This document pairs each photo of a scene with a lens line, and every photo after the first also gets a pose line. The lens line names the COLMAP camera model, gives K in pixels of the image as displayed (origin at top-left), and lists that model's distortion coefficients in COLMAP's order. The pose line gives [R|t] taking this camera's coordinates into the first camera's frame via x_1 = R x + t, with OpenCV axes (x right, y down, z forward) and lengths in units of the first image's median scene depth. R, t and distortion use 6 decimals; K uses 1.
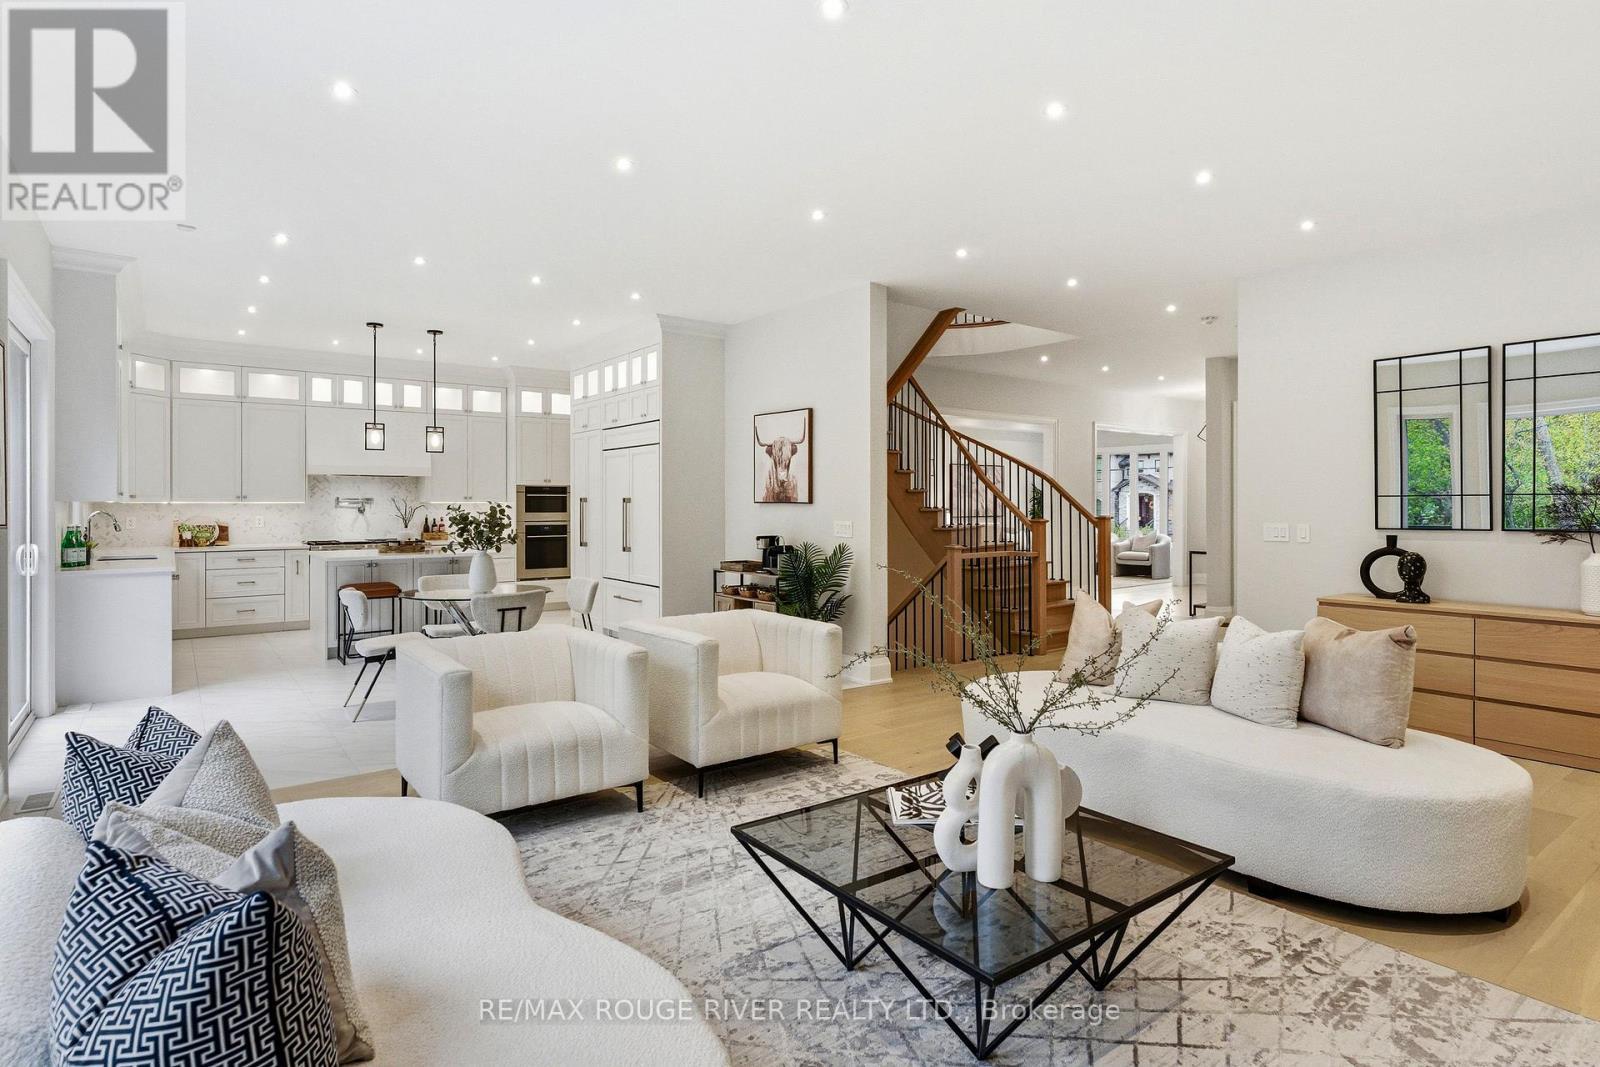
lens RADIAL K [[839.9, 0, 804.5], [0, 839.9, 516.8], [0, 0, 1]] dist [-0.018497, 0.000126]
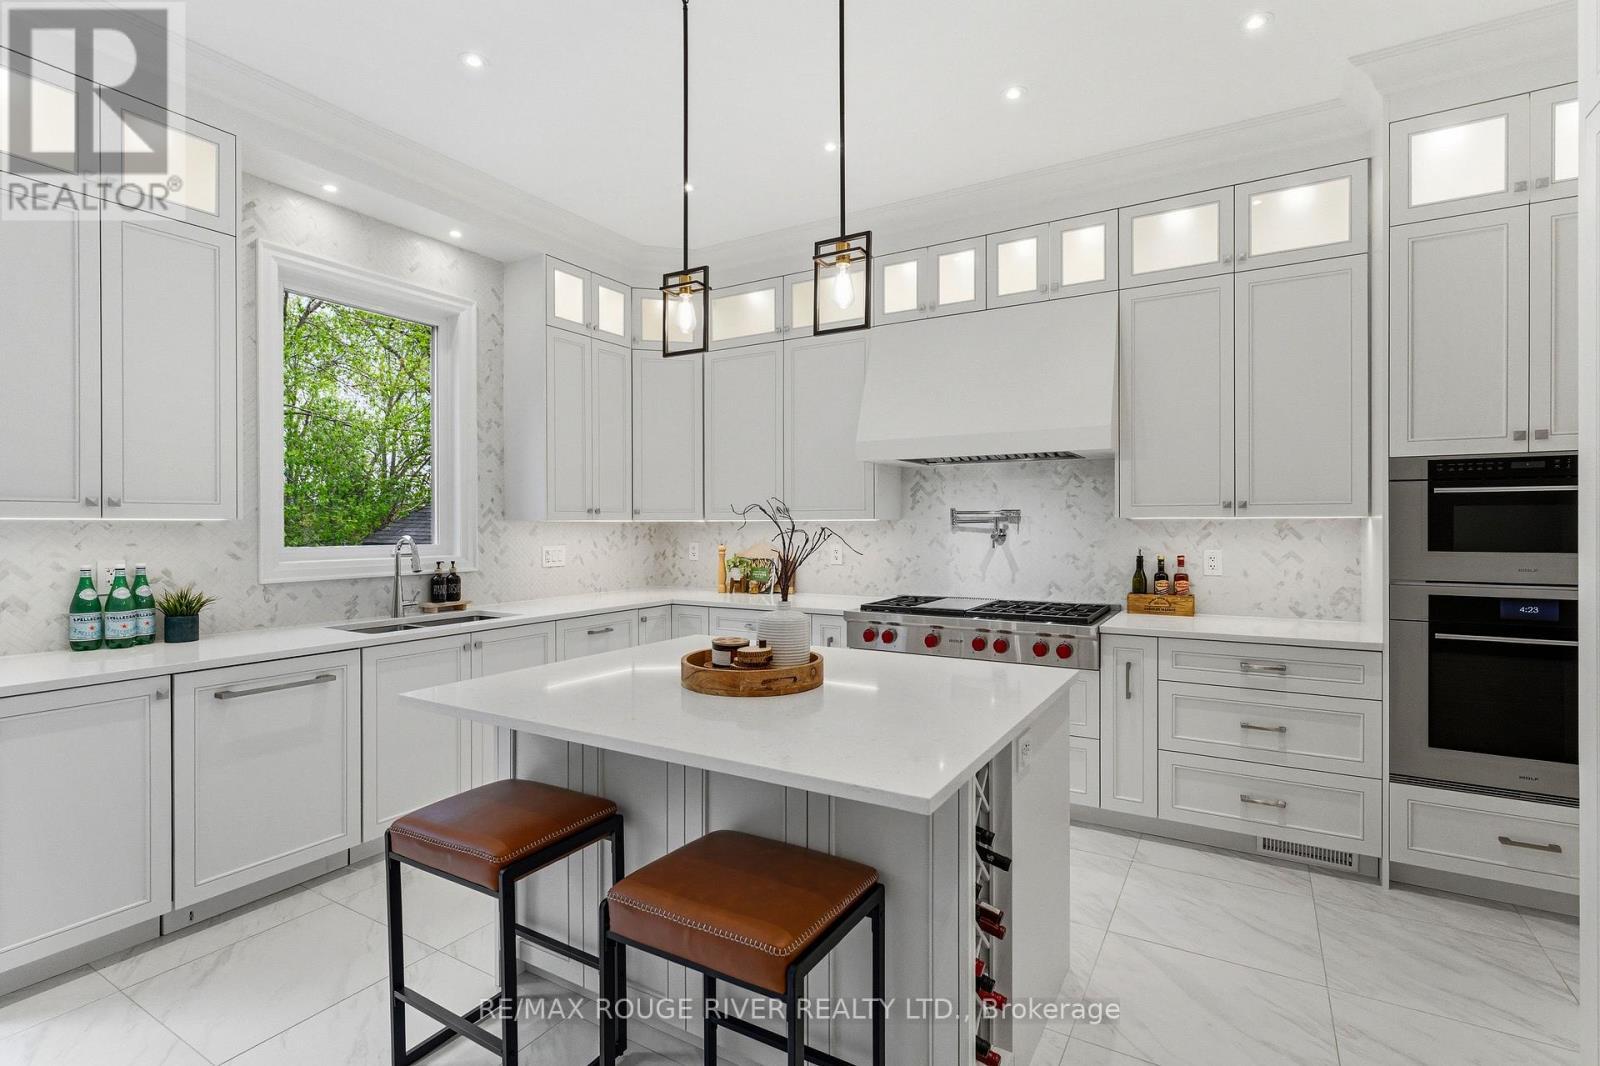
lens RADIAL K [[768.9, 0, 768.6], [0, 768.9, 528.1], [0, 0, 1]] dist [-0.014166, -0.000306]
pose [[0.353215, 0.002738, -0.935538, -0.190750], [-0.012317, 0.999923, -0.001723, -0.010709], [0.935461, 0.012132, 0.353221, 0.786697]]
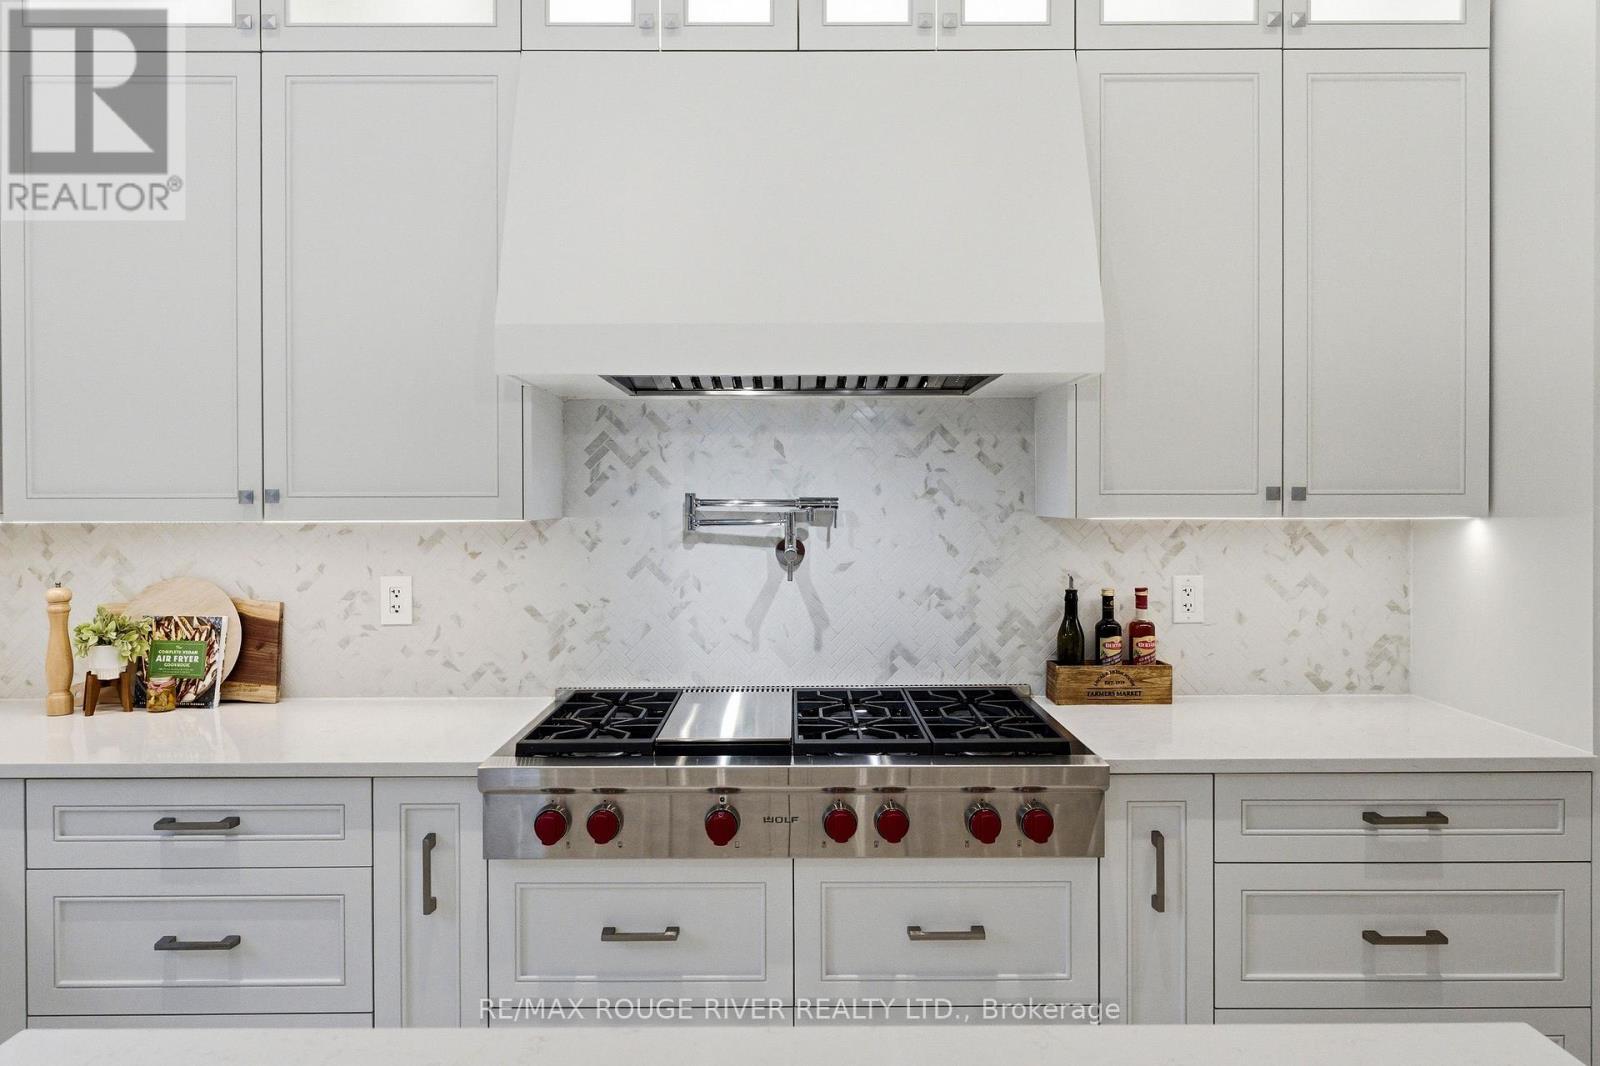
lens RADIAL K [[1103.6, 0, 826.6], [0, 1103.6, 510.5], [0, 0, 1]] dist [0.000467, 0.003306]
pose [[0.807417, 0.001672, -0.589979, -0.380450], [-0.005521, 0.999974, -0.004722, -0.019014], [0.589956, 0.007070, 0.807405, 0.833560]]
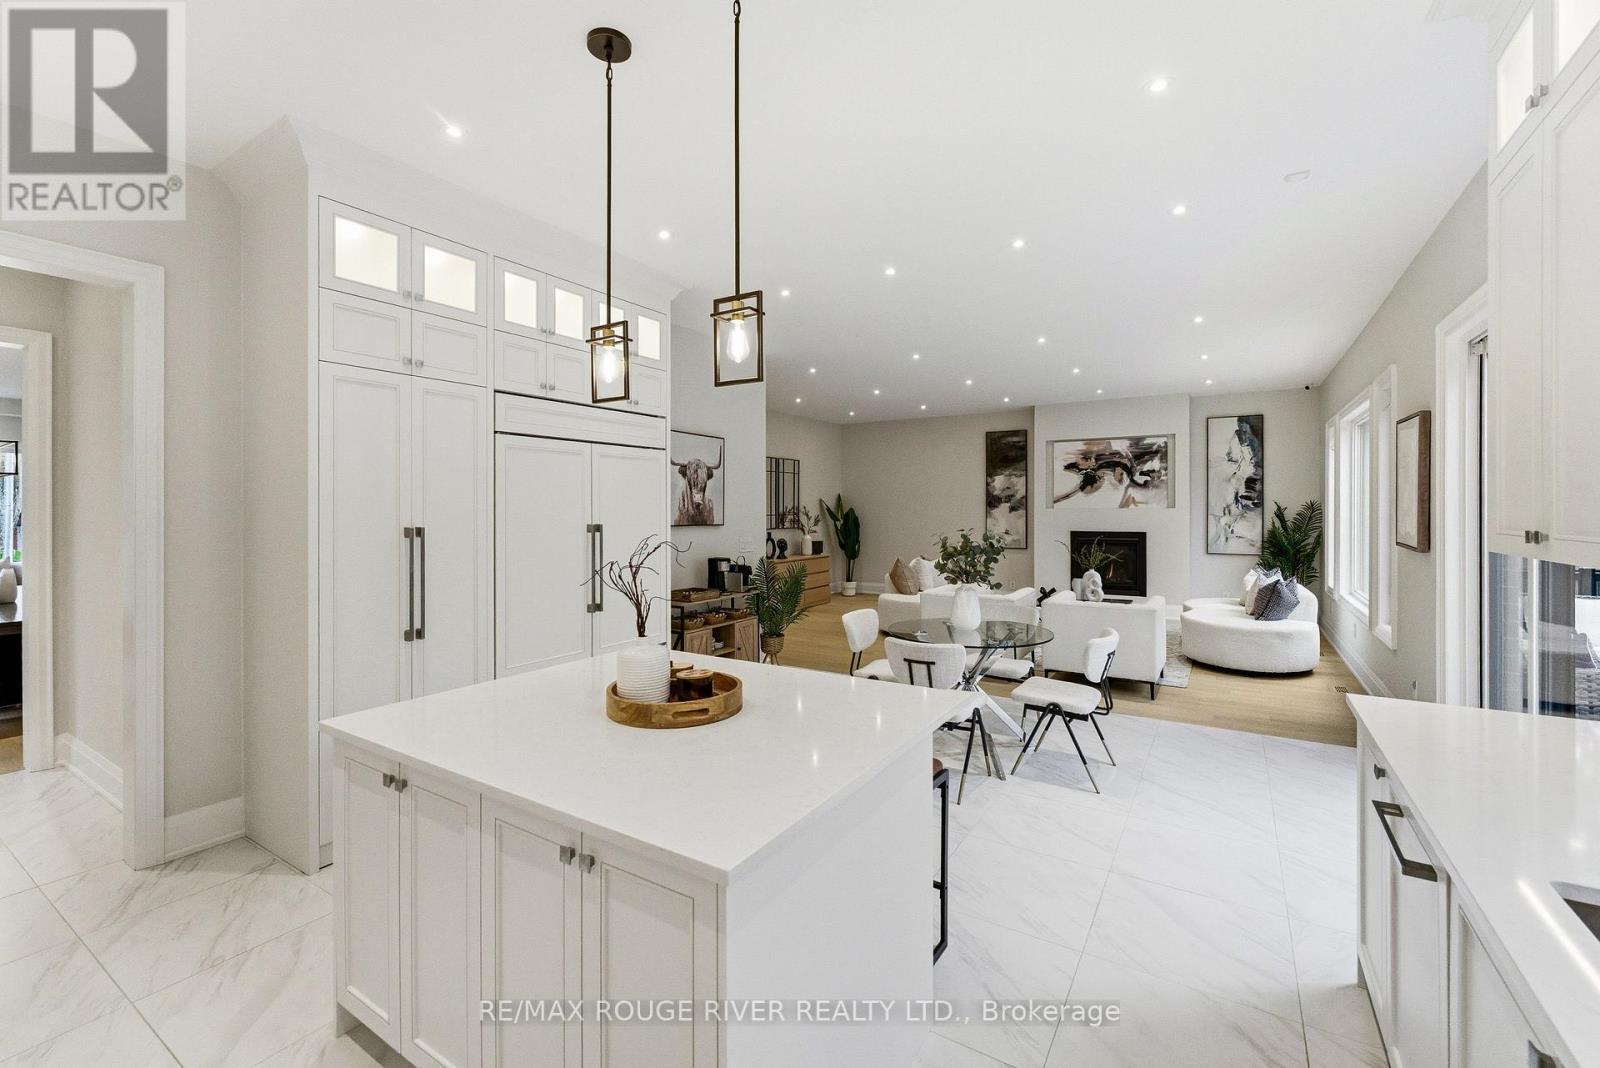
lens RADIAL K [[665.8, 0, 819.0], [0, 665.8, 508.9], [0, 0, 1]] dist [-0.002217, -0.000176]
pose [[-0.366411, 0.005600, 0.930436, -0.636573], [0.015379, 0.999882, 0.000038, -0.026329], [-0.930326, 0.014323, -0.366454, 0.898527]]
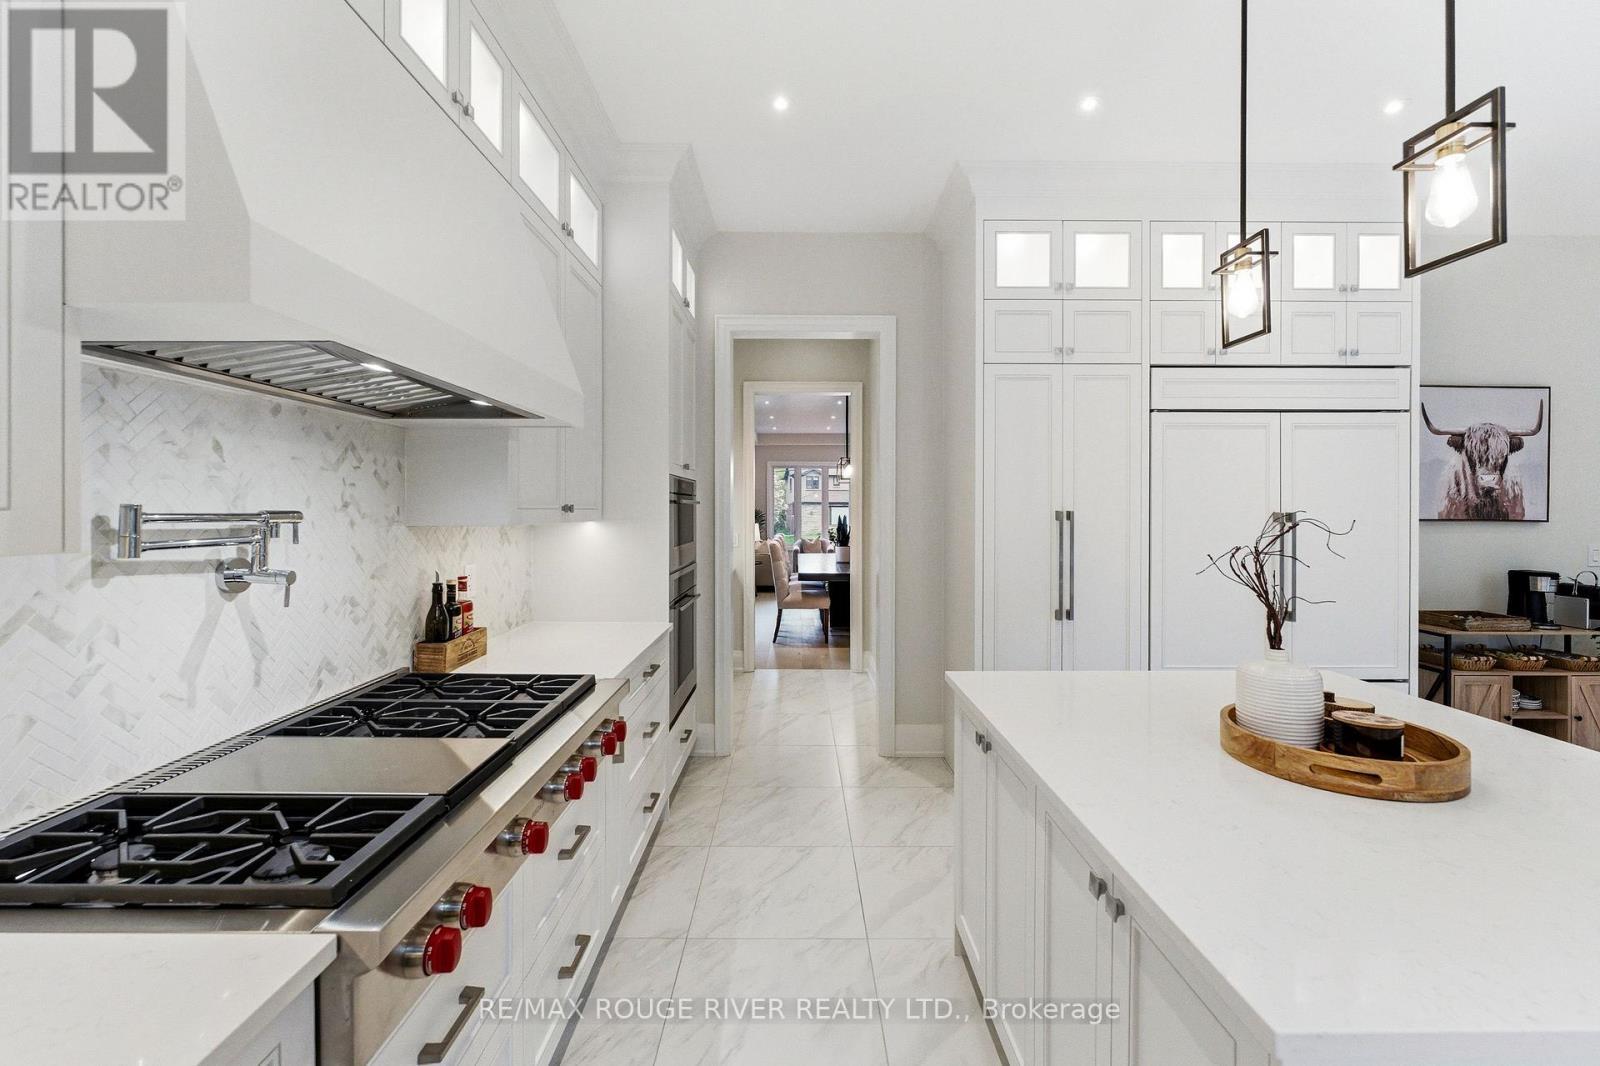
lens RADIAL K [[665.8, 0, 787.0], [0, 665.8, 511.3], [0, 0, 1]] dist [-0.002217, -0.000176]
pose [[0.597152, -0.002905, 0.802123, -0.619777], [0.011351, 0.999924, -0.004829, -0.021691], [-0.802048, 0.011988, 0.597139, 0.881241]]
